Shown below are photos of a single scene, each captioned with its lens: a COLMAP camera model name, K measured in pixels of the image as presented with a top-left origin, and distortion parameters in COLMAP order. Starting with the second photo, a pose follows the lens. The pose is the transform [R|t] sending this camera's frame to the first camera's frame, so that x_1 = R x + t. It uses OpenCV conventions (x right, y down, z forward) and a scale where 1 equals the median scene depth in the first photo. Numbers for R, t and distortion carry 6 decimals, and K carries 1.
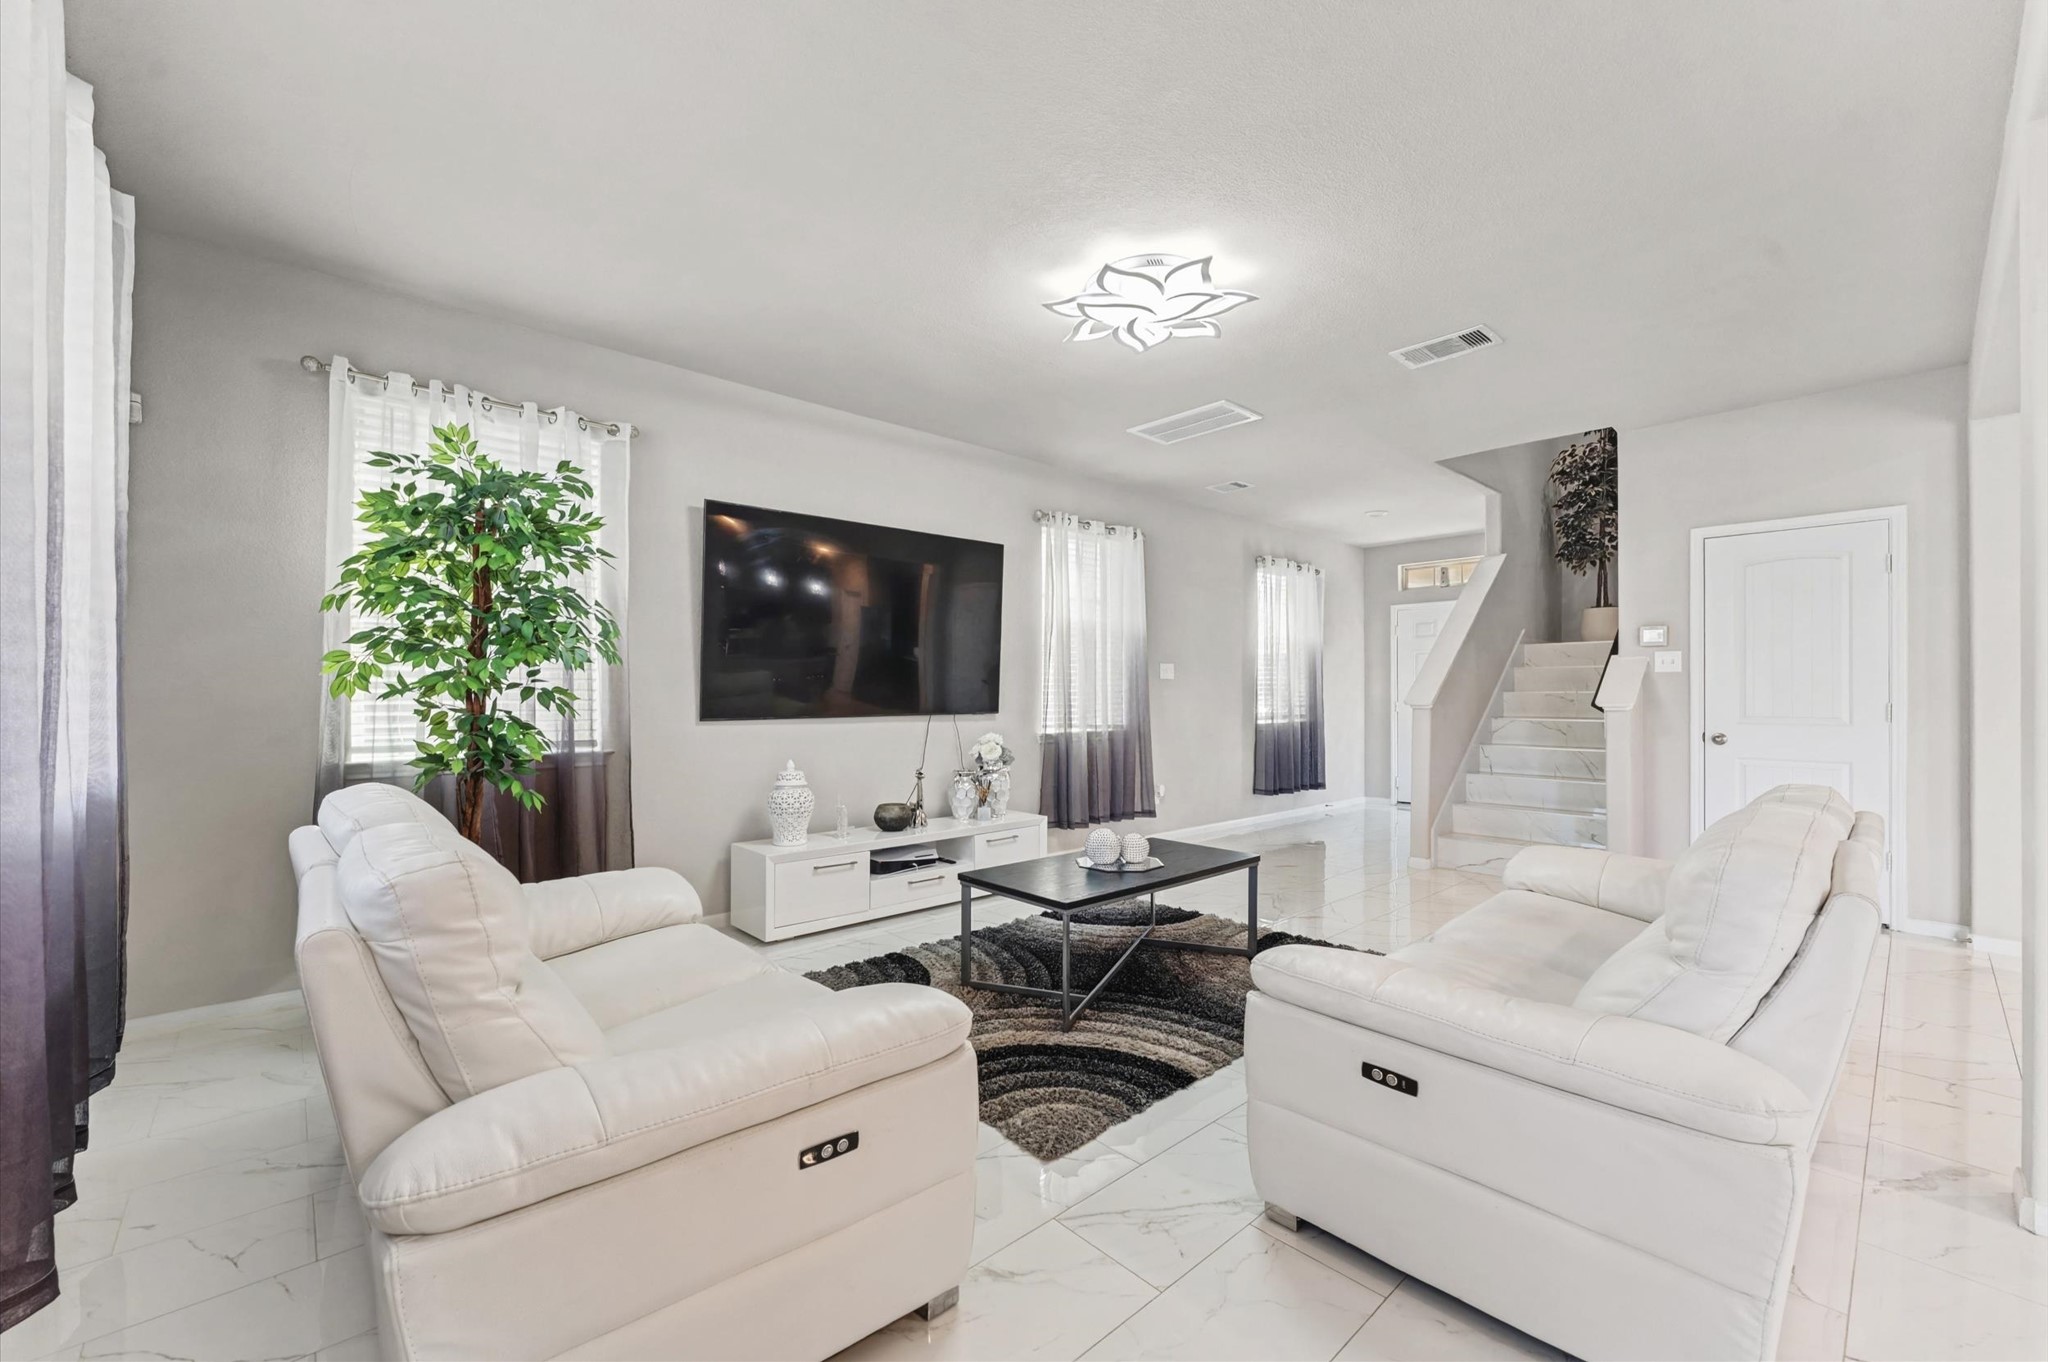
lens RADIAL K [[813.4, 0, 1030.4], [0, 813.4, 687.5], [0, 0, 1]] dist [0.000356, -0.000754]
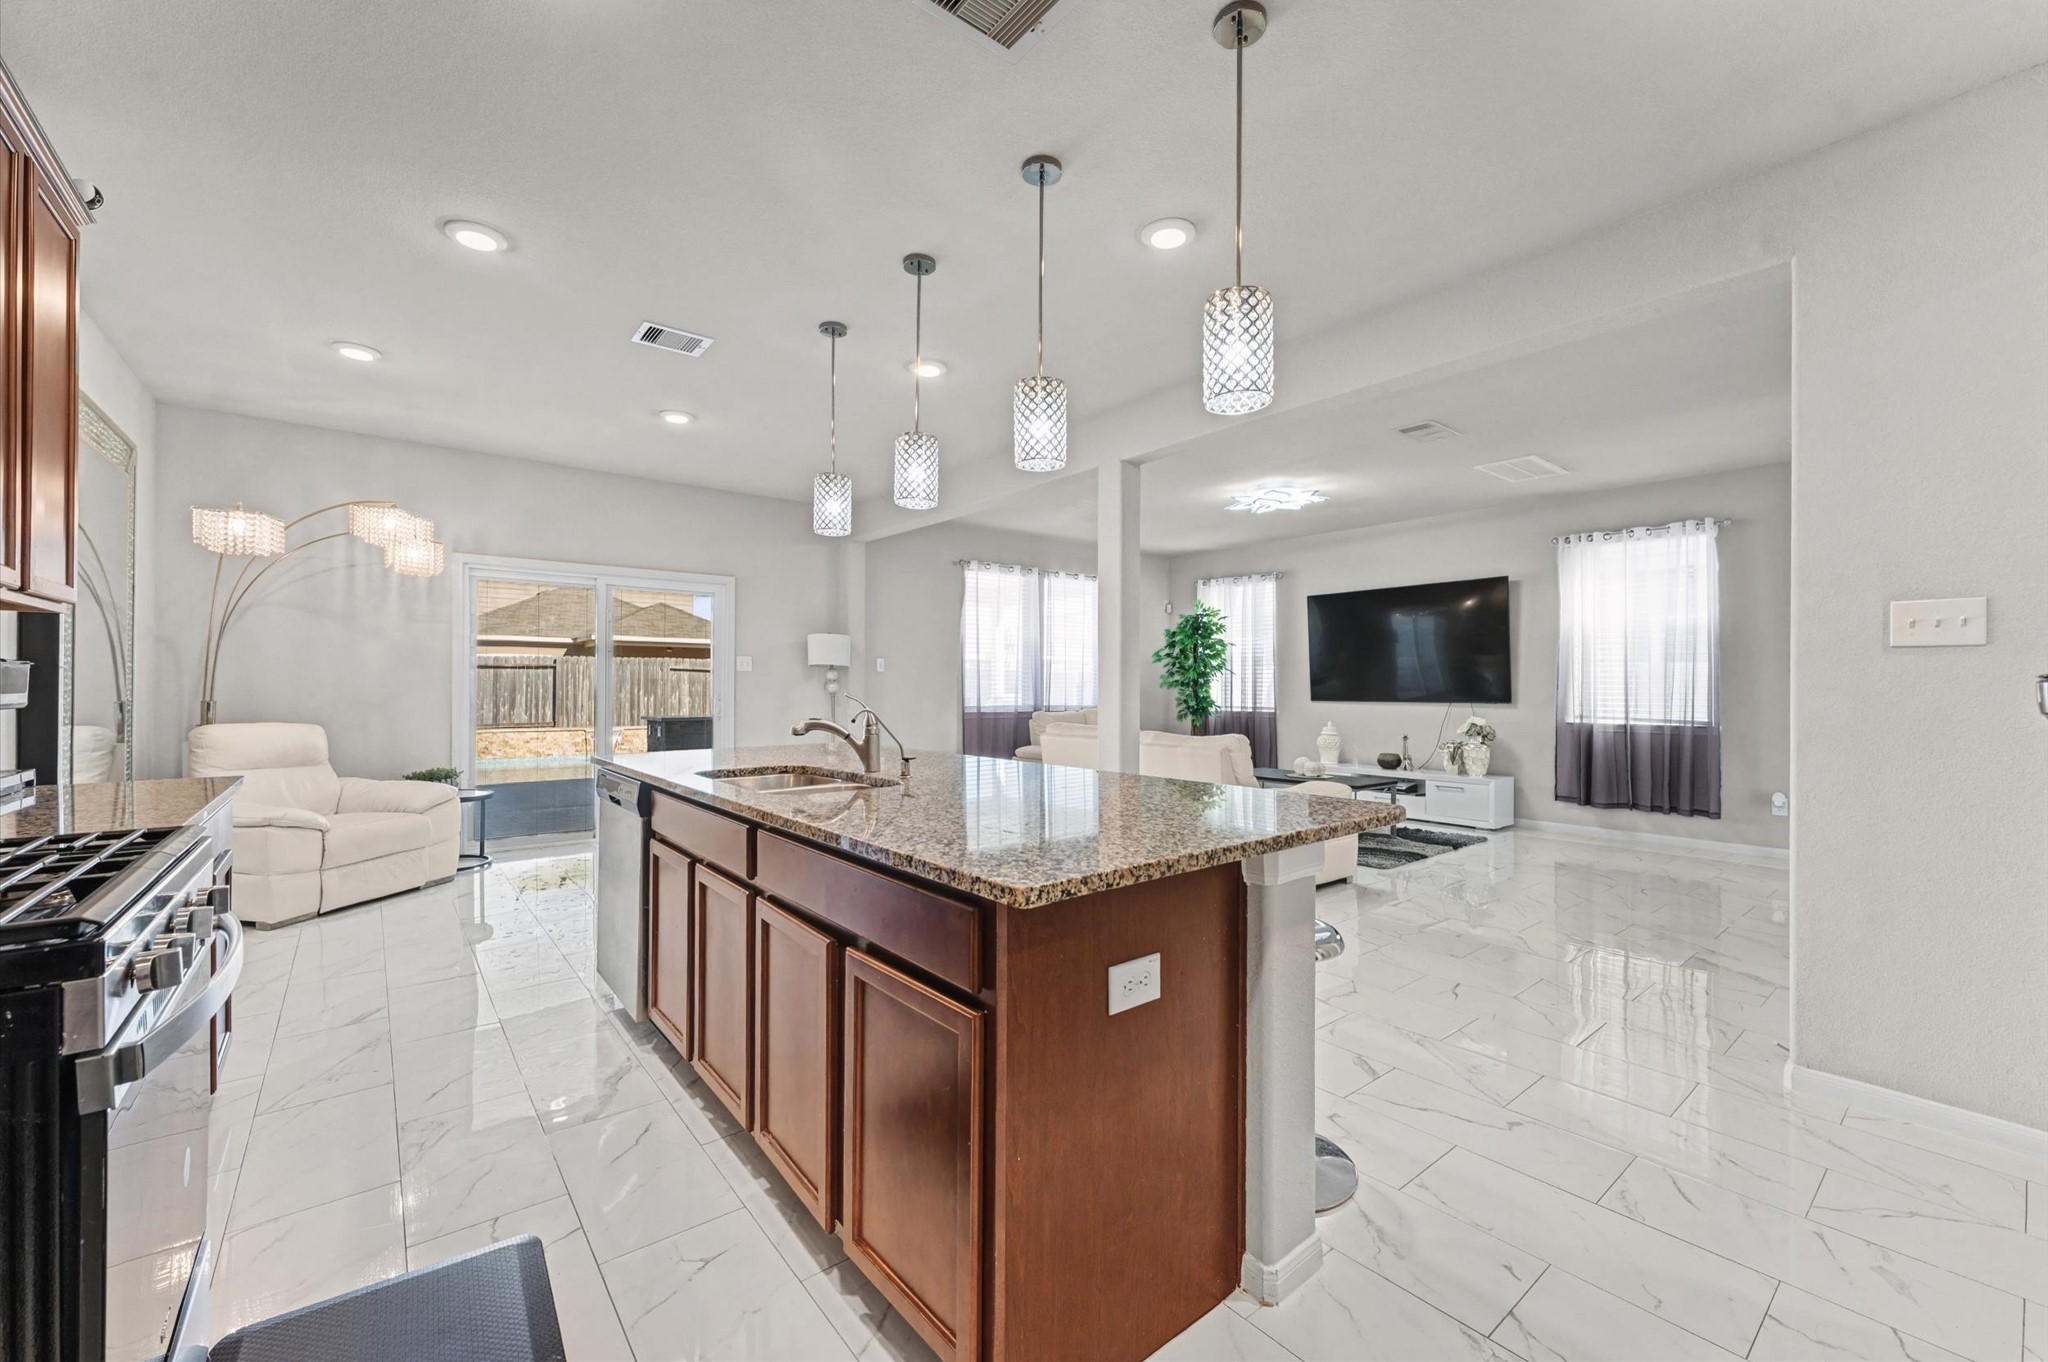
lens RADIAL K [[813.4, 0, 1020.3], [0, 813.4, 684.0], [0, 0, 1]] dist [0.000356, -0.000754]
pose [[-0.070154, -0.003725, -0.997529, 1.455773], [0.005407, 0.999977, -0.004115, 0.001325], [0.997522, -0.005682, -0.070132, 0.329694]]
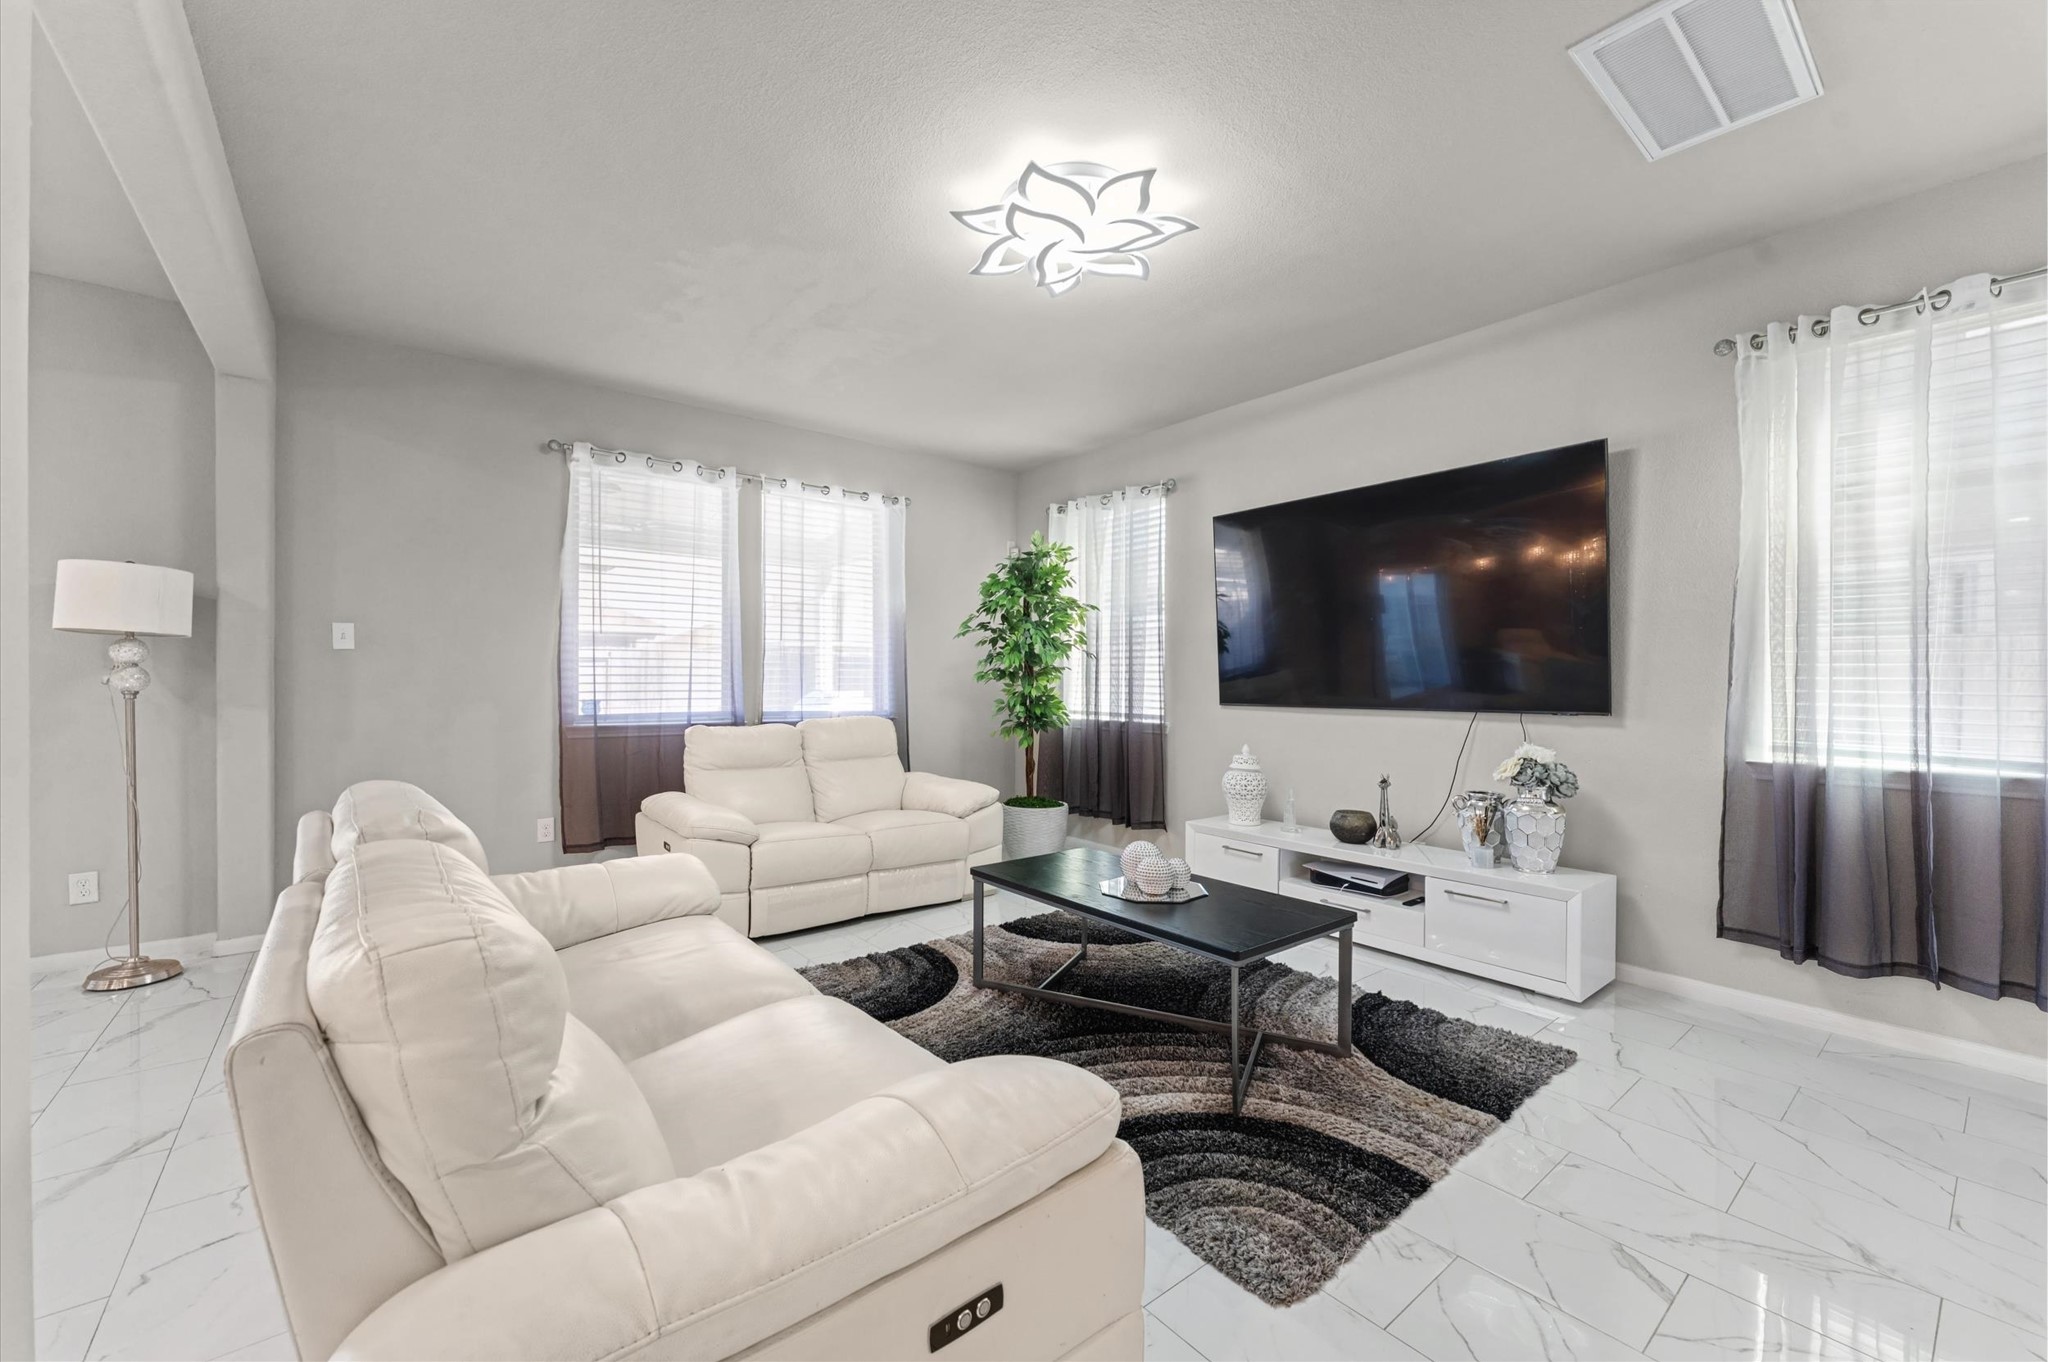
lens RADIAL K [[813.4, 0, 1012.5], [0, 813.4, 690.4], [0, 0, 1]] dist [0.000356, -0.000754]
pose [[-0.078052, 0.012102, -0.996876, 0.661496], [0.004542, 0.999920, 0.011784, 0.003633], [0.996939, -0.003608, -0.078101, 0.657822]]
